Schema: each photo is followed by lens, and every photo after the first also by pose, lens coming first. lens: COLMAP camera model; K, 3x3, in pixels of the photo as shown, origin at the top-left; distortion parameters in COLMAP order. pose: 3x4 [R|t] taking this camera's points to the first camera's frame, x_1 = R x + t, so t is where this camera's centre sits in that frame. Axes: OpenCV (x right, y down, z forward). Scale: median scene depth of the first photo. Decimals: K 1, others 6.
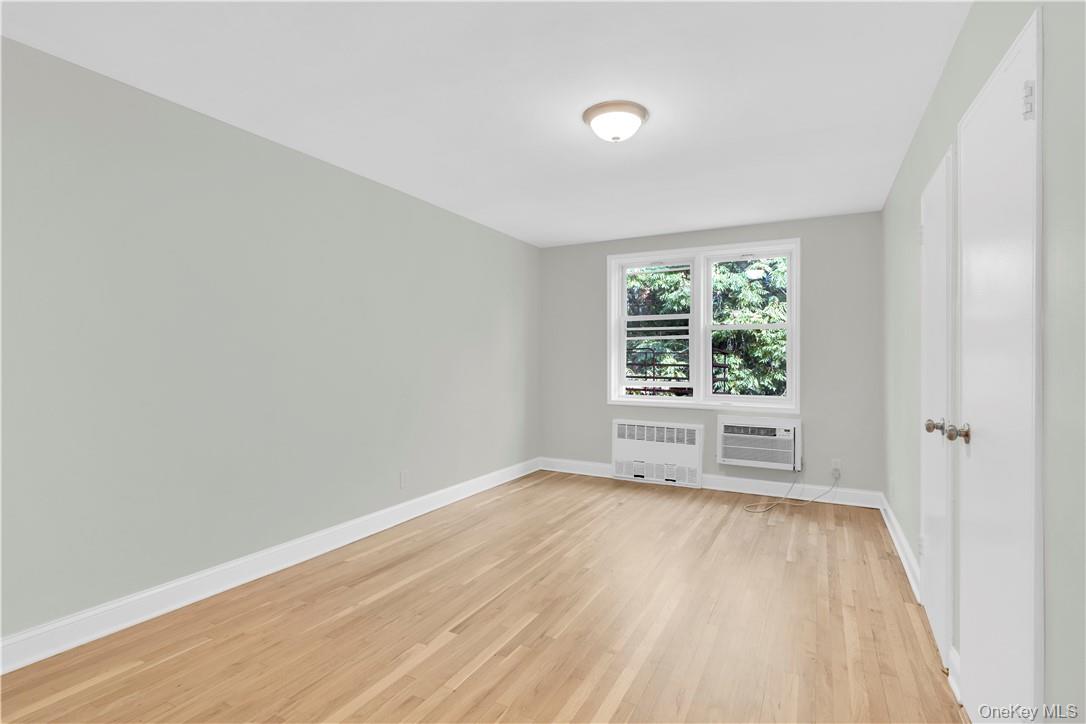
lens RADIAL K [[508.9, 0, 554.6], [0, 508.9, 360.1], [0, 0, 1]] dist [0.000420, 0.000187]
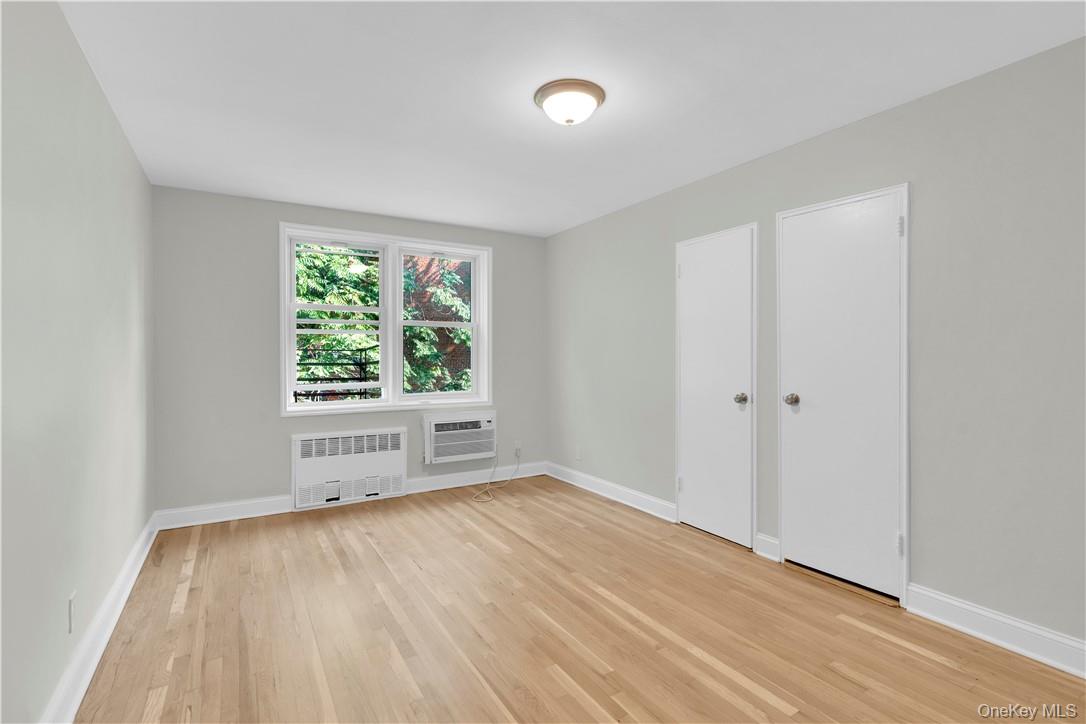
lens RADIAL K [[508.9, 0, 554.6], [0, 508.9, 360.1], [0, 0, 1]] dist [0.000420, 0.000187]
pose [[0.510467, -0.010704, 0.859831, -0.403618], [0.004224, 0.999942, 0.009940, -0.003968], [-0.859887, -0.001442, 0.510482, 0.312309]]
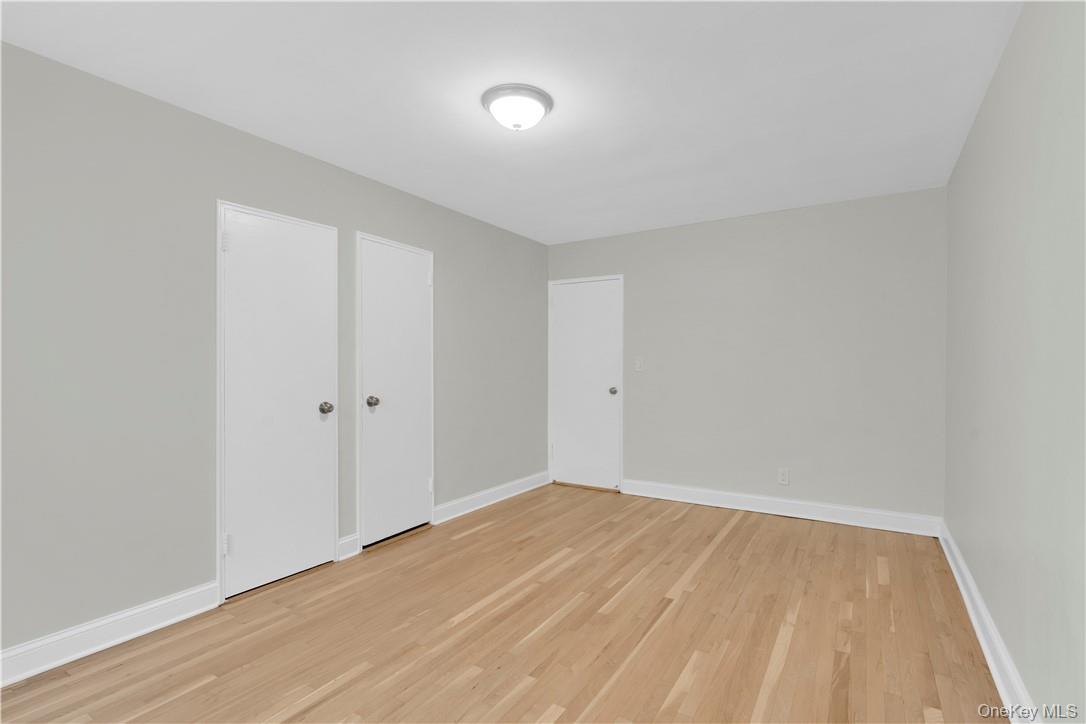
lens RADIAL K [[508.9, 0, 554.6], [0, 508.9, 360.1], [0, 0, 1]] dist [0.000420, 0.000187]
pose [[-0.997200, -0.002558, 0.074737, -0.011368], [-0.003109, 0.999969, -0.007258, -0.001429], [-0.074716, -0.007470, -0.997177, 1.104042]]
